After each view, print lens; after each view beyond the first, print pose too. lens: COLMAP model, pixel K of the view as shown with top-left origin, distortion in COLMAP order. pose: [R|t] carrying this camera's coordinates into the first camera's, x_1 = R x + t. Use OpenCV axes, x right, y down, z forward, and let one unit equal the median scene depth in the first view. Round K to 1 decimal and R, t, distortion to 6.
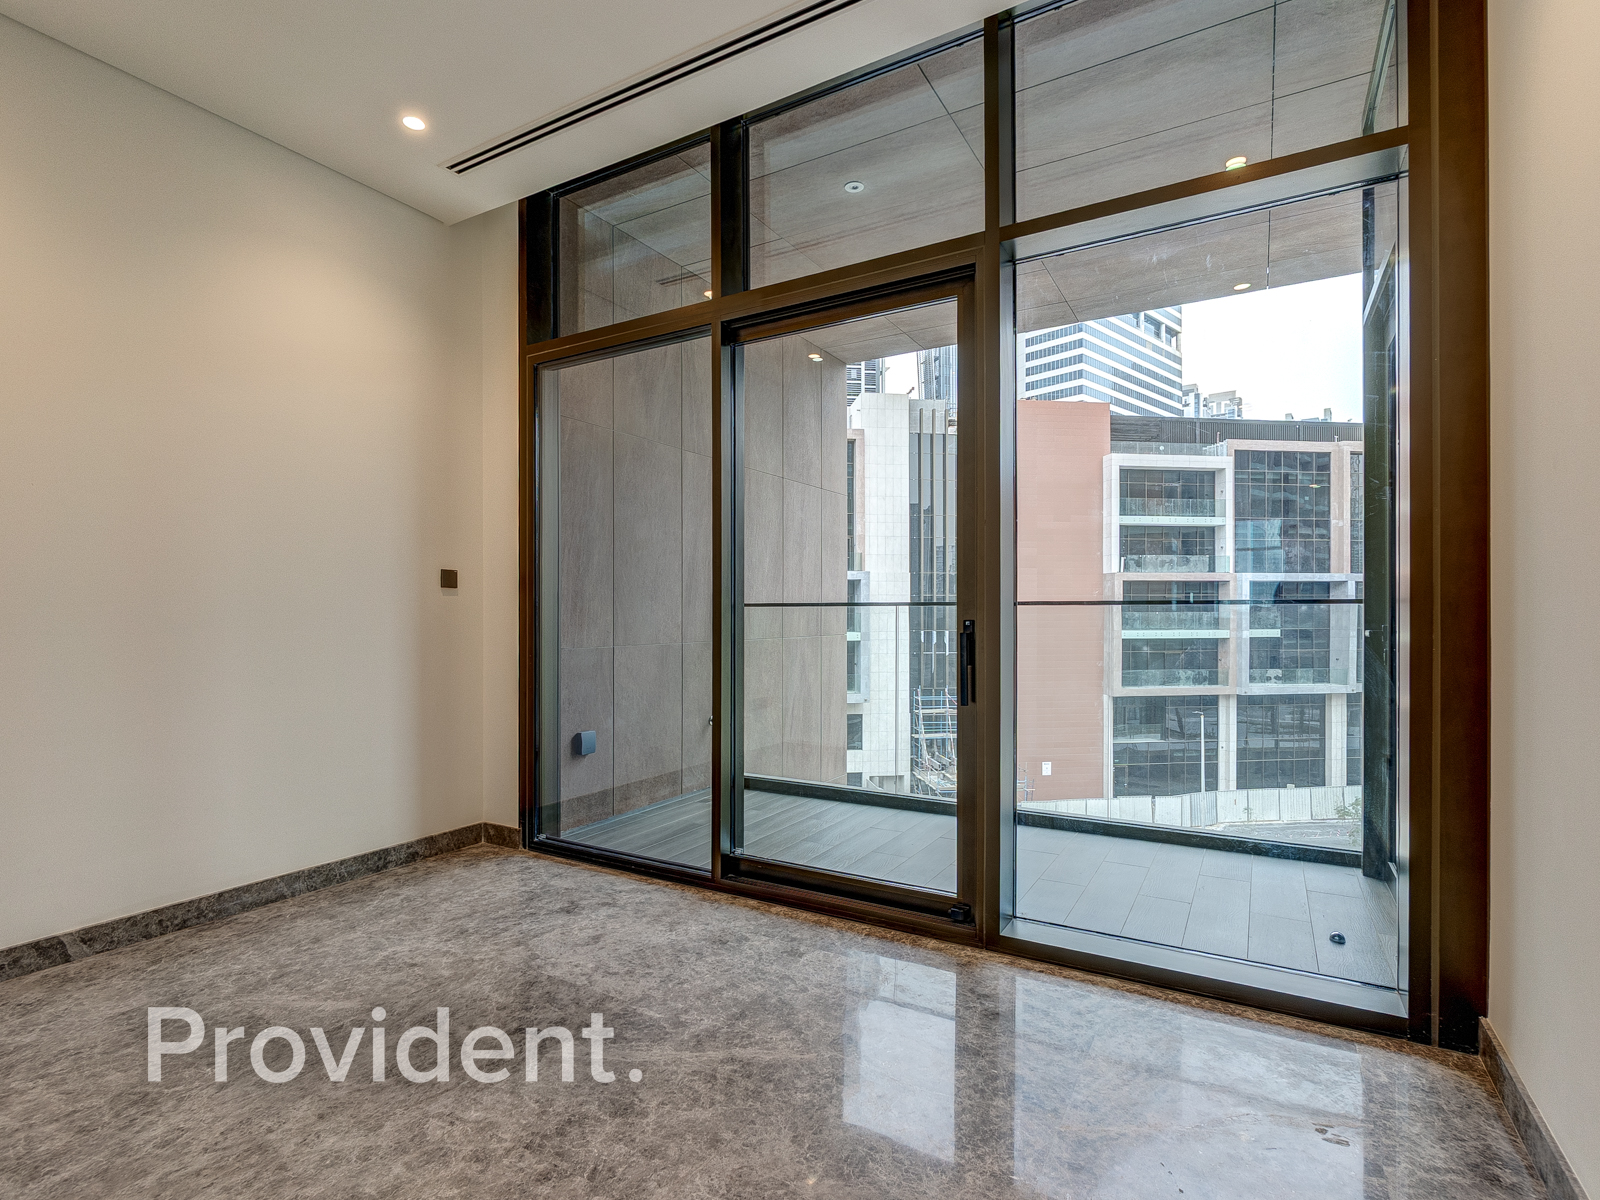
lens RADIAL K [[798.8, 0, 778.9], [0, 798.8, 619.6], [0, 0, 1]] dist [-0.012752, -0.000261]
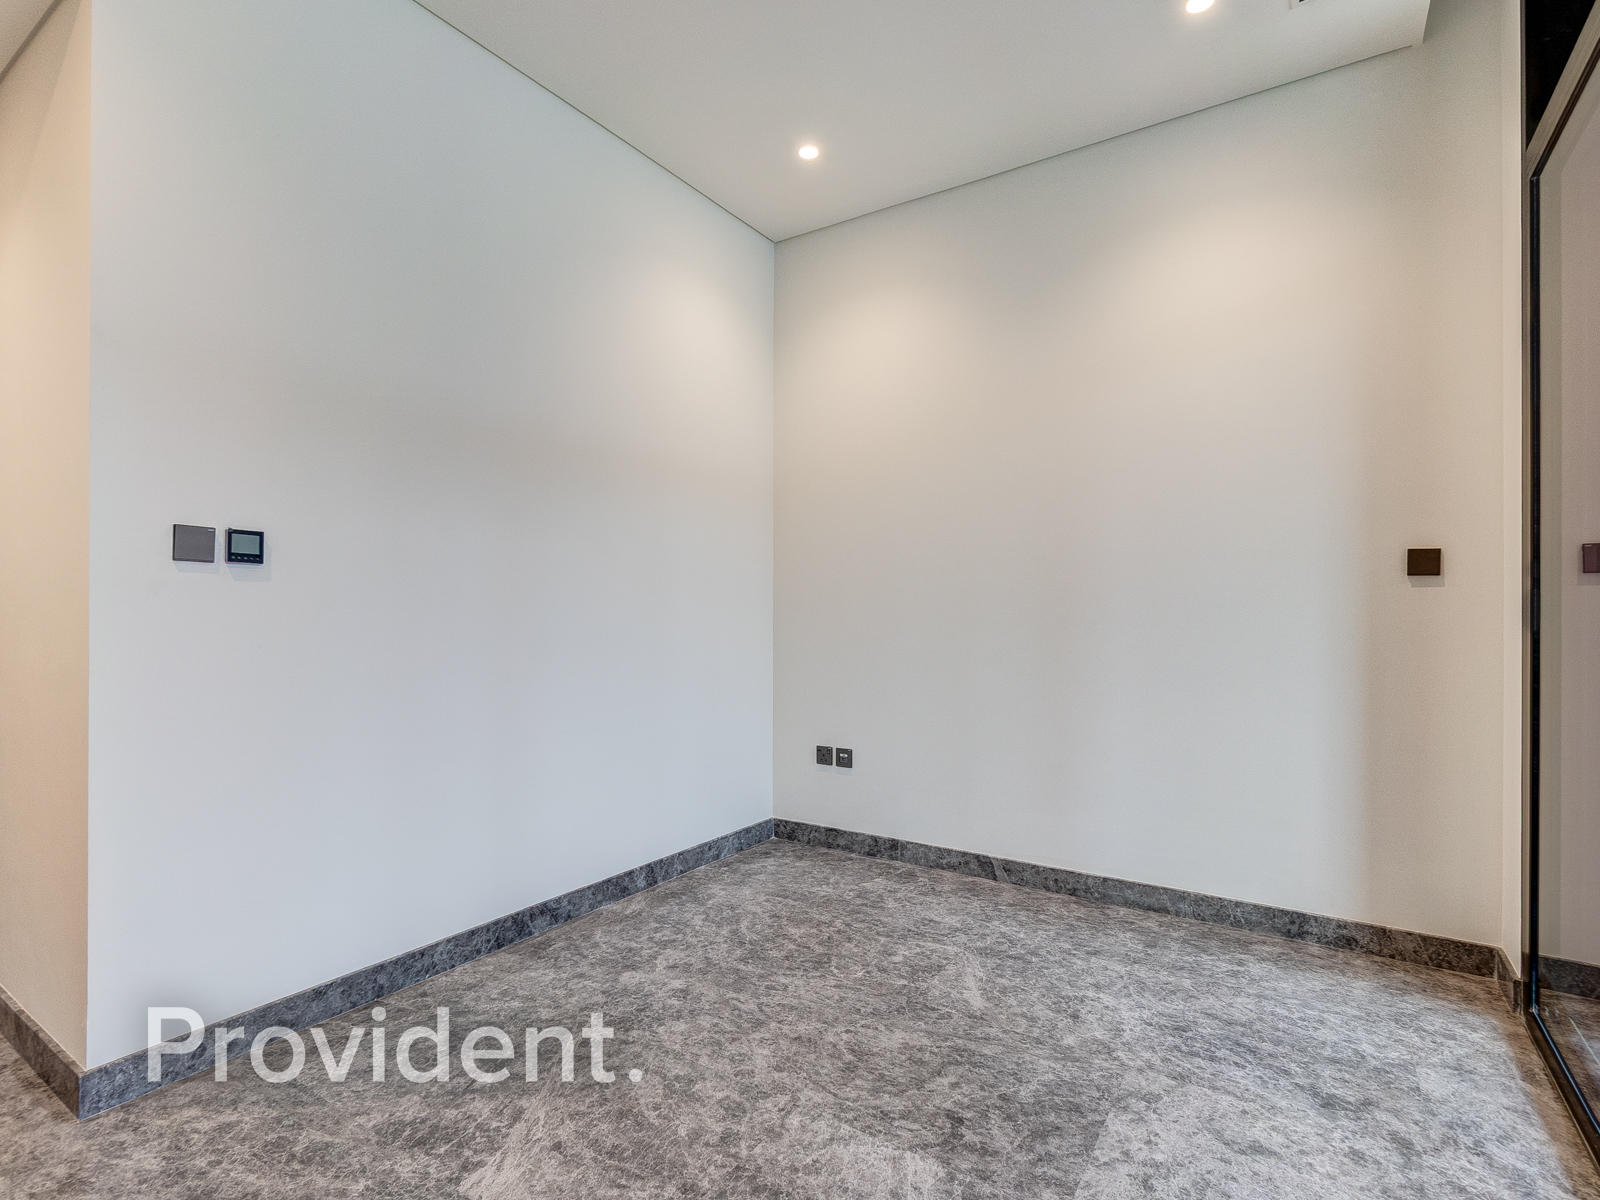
lens RADIAL K [[792.8, 0, 795.0], [0, 792.8, 609.3], [0, 0, 1]] dist [-0.005834, 0.001399]
pose [[-0.046680, -0.003174, -0.998905, 0.356314], [-0.012030, 0.999924, -0.002615, -0.003132], [0.998837, 0.011895, -0.046714, 0.623414]]
